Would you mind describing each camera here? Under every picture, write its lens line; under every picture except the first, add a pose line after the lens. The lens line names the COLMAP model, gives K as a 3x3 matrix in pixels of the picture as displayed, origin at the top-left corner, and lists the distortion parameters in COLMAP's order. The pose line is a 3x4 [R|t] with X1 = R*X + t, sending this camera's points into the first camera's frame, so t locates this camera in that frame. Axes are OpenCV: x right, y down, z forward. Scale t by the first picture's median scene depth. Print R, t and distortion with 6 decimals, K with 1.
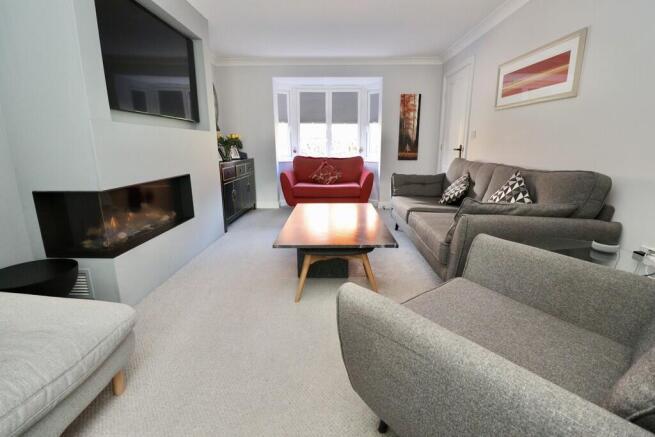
lens RADIAL K [[303.5, 0, 330.7], [0, 303.5, 213.5], [0, 0, 1]] dist [0.003964, -0.014420]
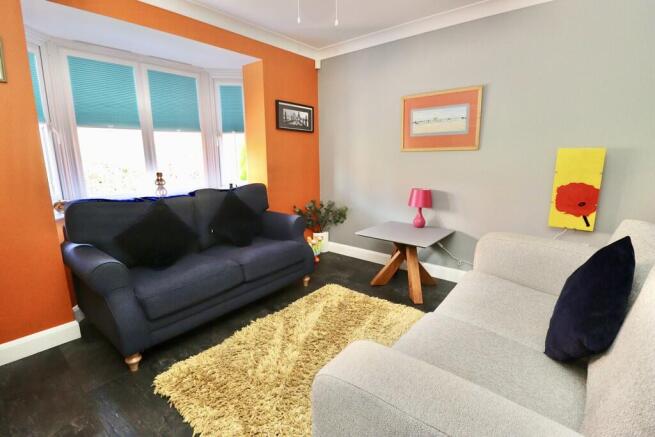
lens RADIAL K [[303.5, 0, 330.7], [0, 303.5, 213.5], [0, 0, 1]] dist [0.003964, -0.014420]
pose [[0.621531, -0.159873, 0.766903, -0.230982], [0.178728, 0.982075, 0.059880, -0.134910], [-0.762729, 0.099850, 0.638964, 0.457151]]
